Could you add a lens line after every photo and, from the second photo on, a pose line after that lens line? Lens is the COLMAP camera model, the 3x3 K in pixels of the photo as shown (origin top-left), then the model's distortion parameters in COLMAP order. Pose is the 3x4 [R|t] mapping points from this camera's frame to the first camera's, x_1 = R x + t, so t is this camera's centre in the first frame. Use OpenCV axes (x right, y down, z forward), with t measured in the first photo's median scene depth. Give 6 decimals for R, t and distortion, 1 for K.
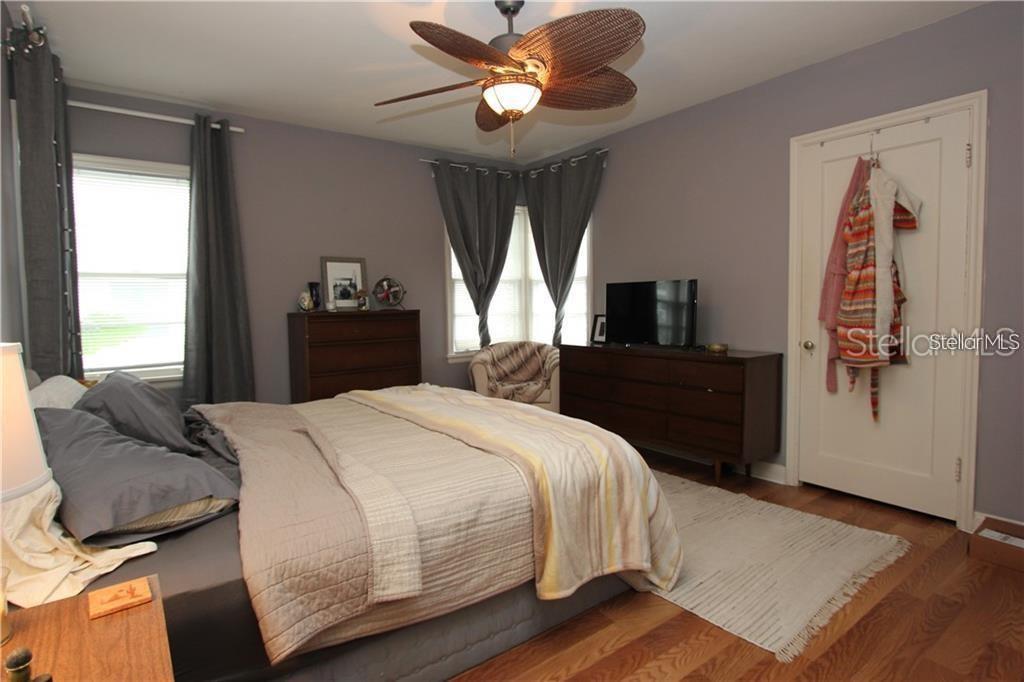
lens RADIAL K [[519.7, 0, 511.7], [0, 519.7, 331.4], [0, 0, 1]] dist [-0.011156, 0.000226]
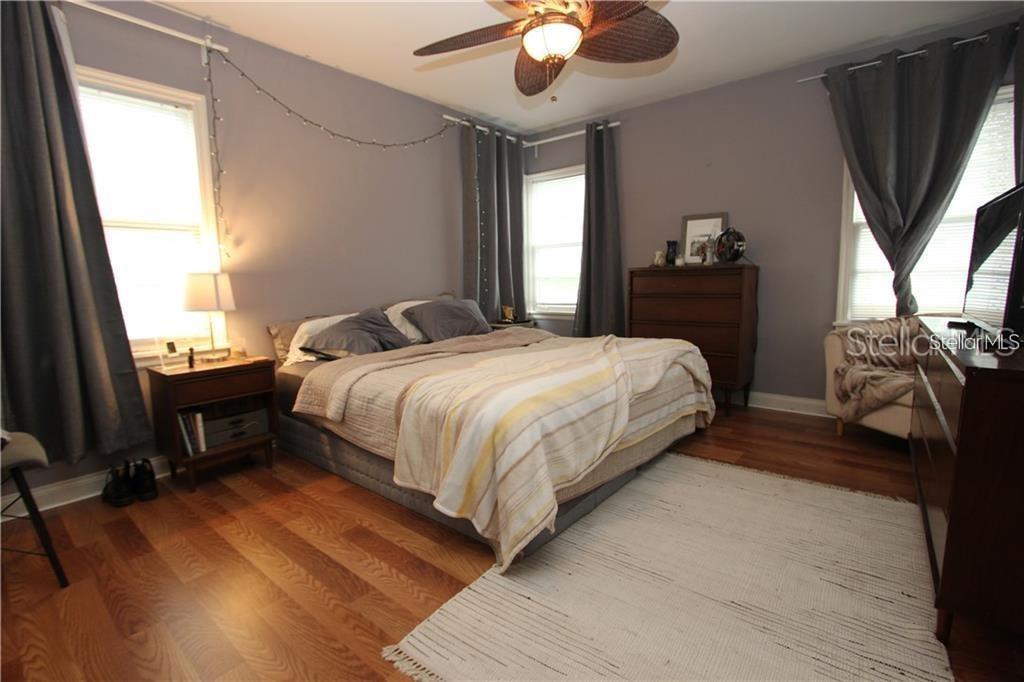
lens RADIAL K [[474.6, 0, 512.0], [0, 474.6, 341.0], [0, 0, 1]] dist [-0.028762, 0.000107]
pose [[0.239818, 0.132658, -0.961711, 0.524661], [-0.035747, 0.991155, 0.127805, 0.000383], [0.970159, 0.003729, 0.242439, 0.415965]]
